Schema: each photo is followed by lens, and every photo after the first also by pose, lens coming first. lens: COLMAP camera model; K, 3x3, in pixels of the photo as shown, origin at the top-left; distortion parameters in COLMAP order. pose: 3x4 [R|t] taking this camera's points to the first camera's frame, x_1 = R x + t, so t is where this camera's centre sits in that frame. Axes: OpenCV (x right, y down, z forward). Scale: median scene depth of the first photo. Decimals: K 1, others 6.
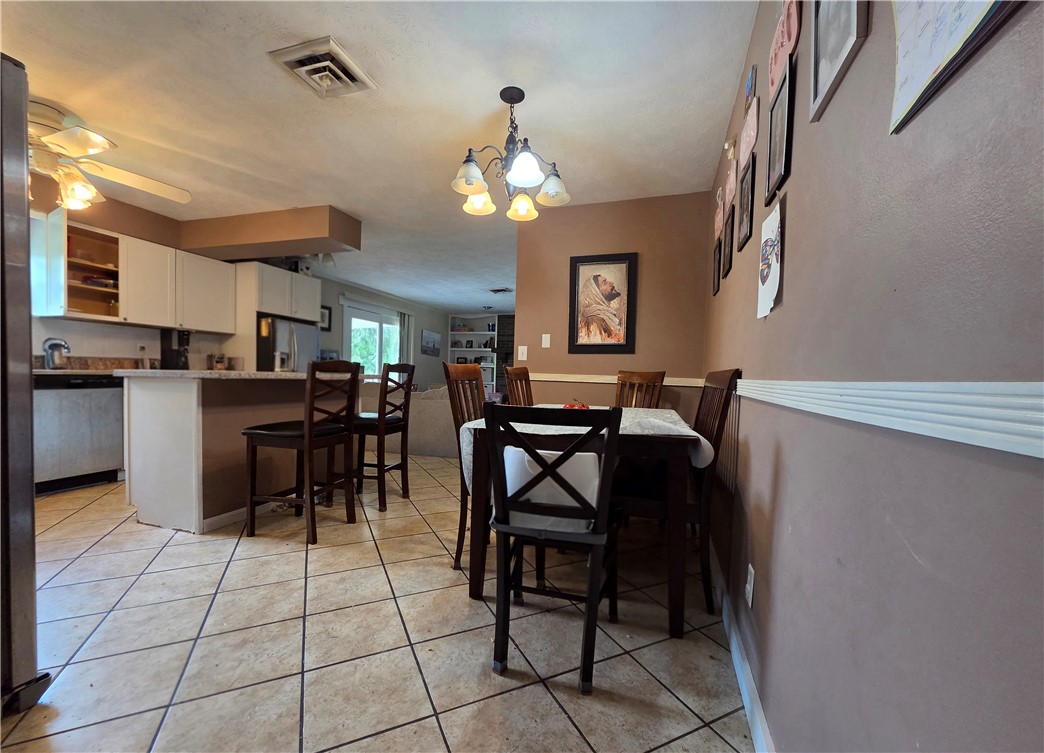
lens RADIAL K [[429.8, 0, 520.7], [0, 429.8, 392.0], [0, 0, 1]] dist [-0.000958, 0.000001]
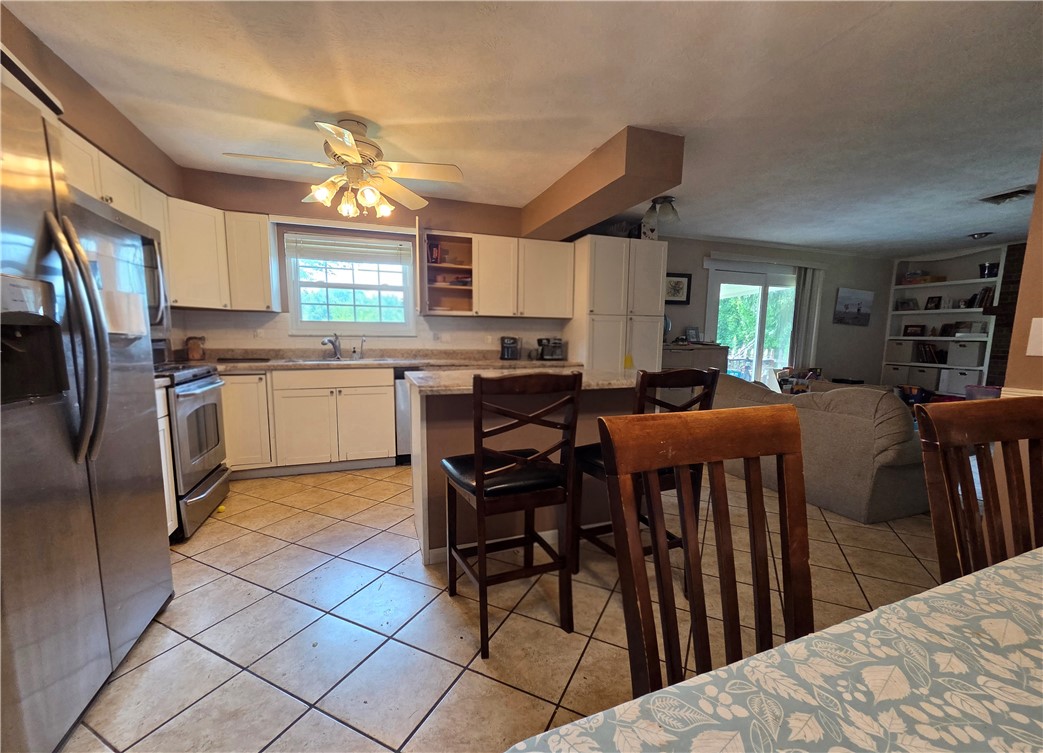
lens RADIAL K [[429.4, 0, 520.2], [0, 429.4, 392.0], [0, 0, 1]] dist [-0.000958, 0.000001]
pose [[0.616429, 0.080066, -0.783329, 0.009733], [-0.021125, 0.996140, 0.085194, -0.034110], [0.787127, -0.035969, 0.615741, 0.216017]]
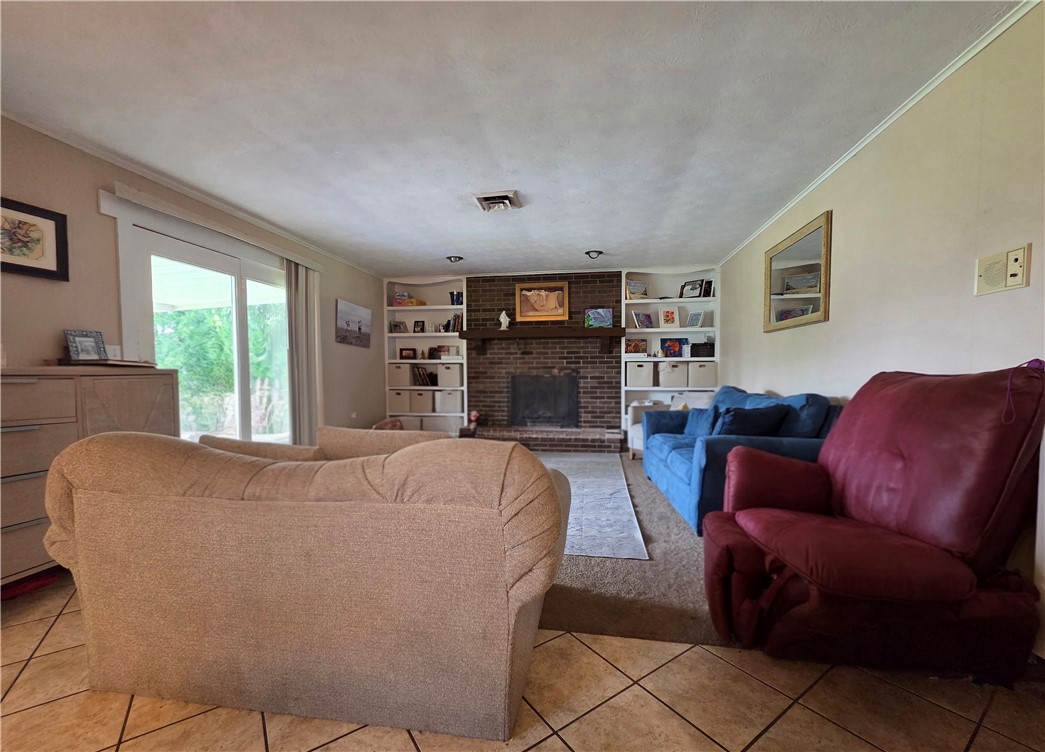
lens RADIAL K [[430.2, 0, 521.1], [0, 430.2, 391.5], [0, 0, 1]] dist [-0.000958, 0.000001]
pose [[0.987612, -0.040423, 0.151620, -0.101248], [0.038196, 0.999116, 0.017572, -0.032479], [-0.152196, -0.011563, 0.988283, 0.509887]]
